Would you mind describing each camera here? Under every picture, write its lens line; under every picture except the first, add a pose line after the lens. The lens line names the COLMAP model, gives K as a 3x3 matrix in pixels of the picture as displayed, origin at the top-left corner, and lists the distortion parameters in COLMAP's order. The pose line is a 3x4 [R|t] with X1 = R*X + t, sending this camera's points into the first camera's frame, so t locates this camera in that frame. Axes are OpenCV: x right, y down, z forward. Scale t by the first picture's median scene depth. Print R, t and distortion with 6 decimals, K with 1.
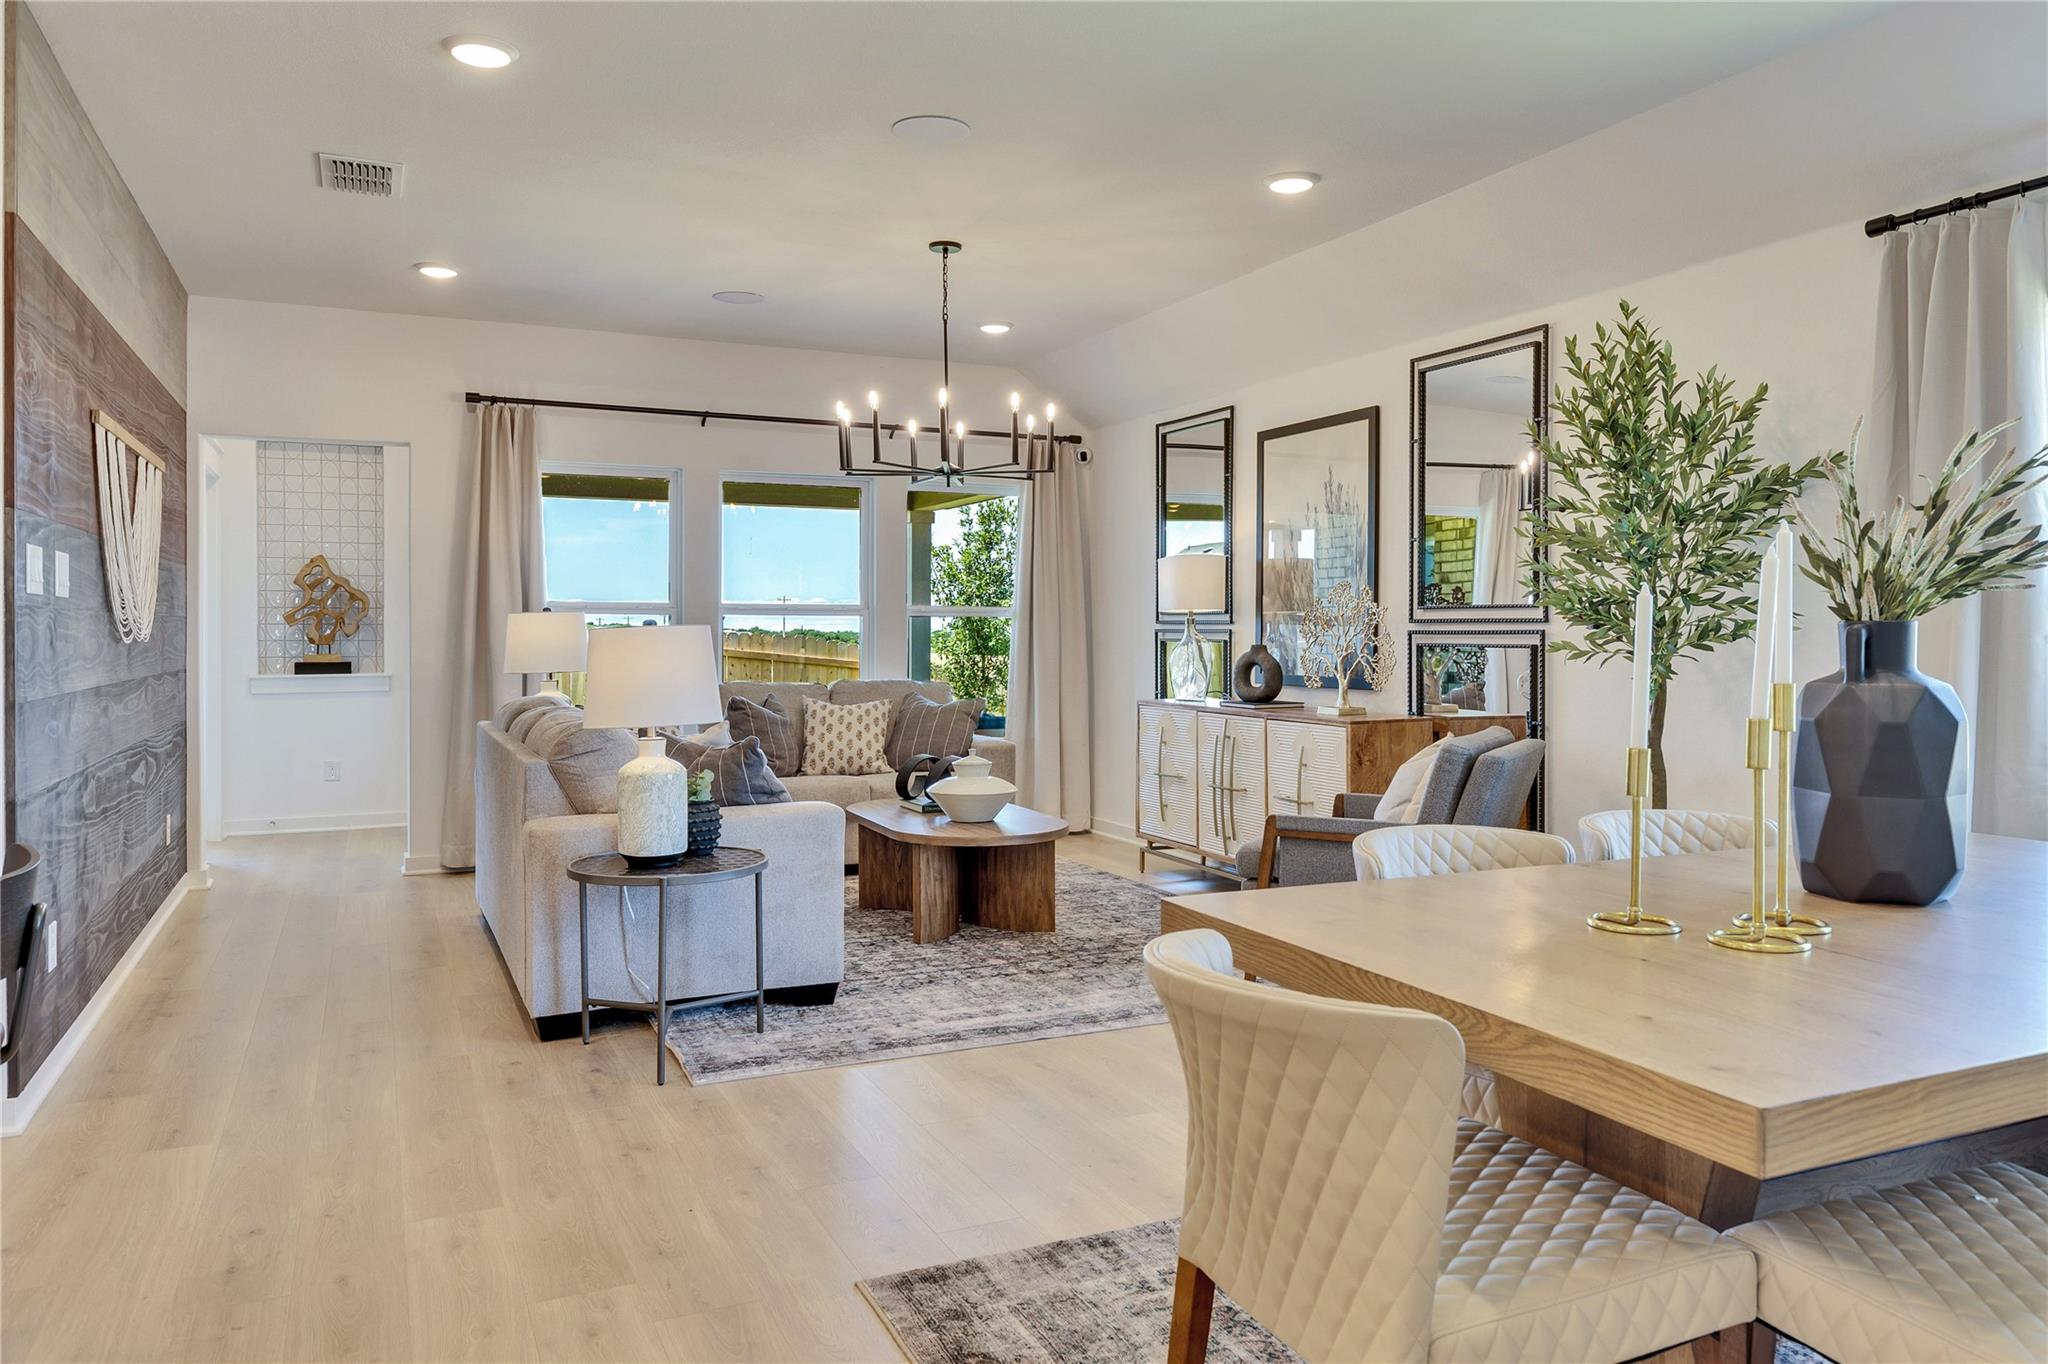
lens RADIAL K [[1426.9, 0, 1038.5], [0, 1426.9, 665.8], [0, 0, 1]] dist [-0.000141, 0.000207]
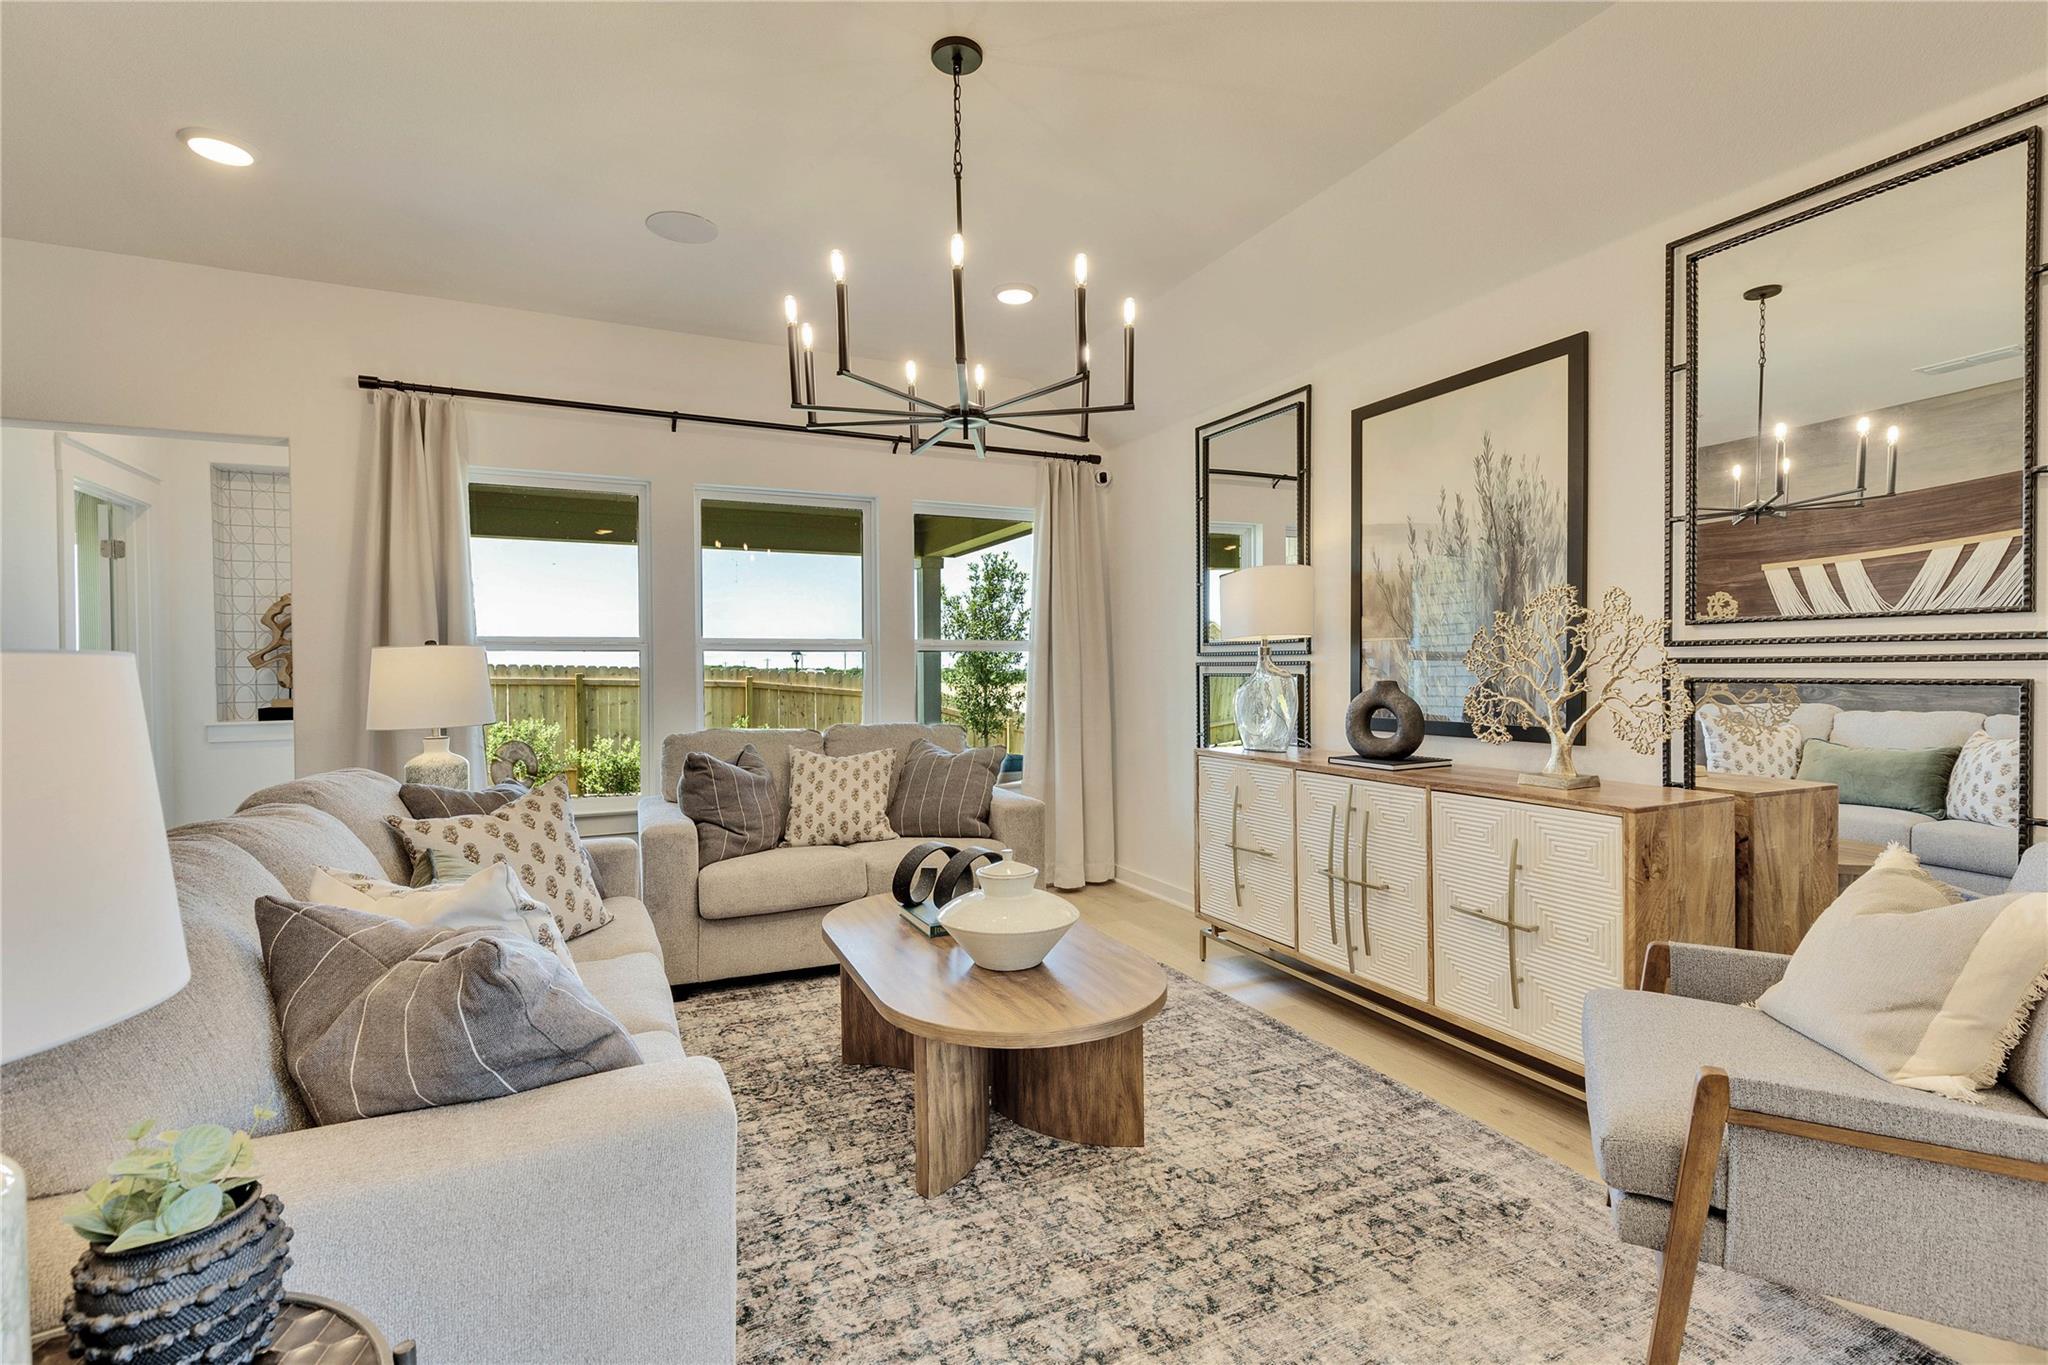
lens RADIAL K [[933.6, 0, 1004.1], [0, 933.6, 689.7], [0, 0, 1]] dist [0.007921, -0.003373]
pose [[0.999903, -0.010172, -0.009524, -0.034392], [0.010168, 0.999948, -0.000406, -0.010688], [0.009527, 0.000309, 0.999955, 0.464273]]
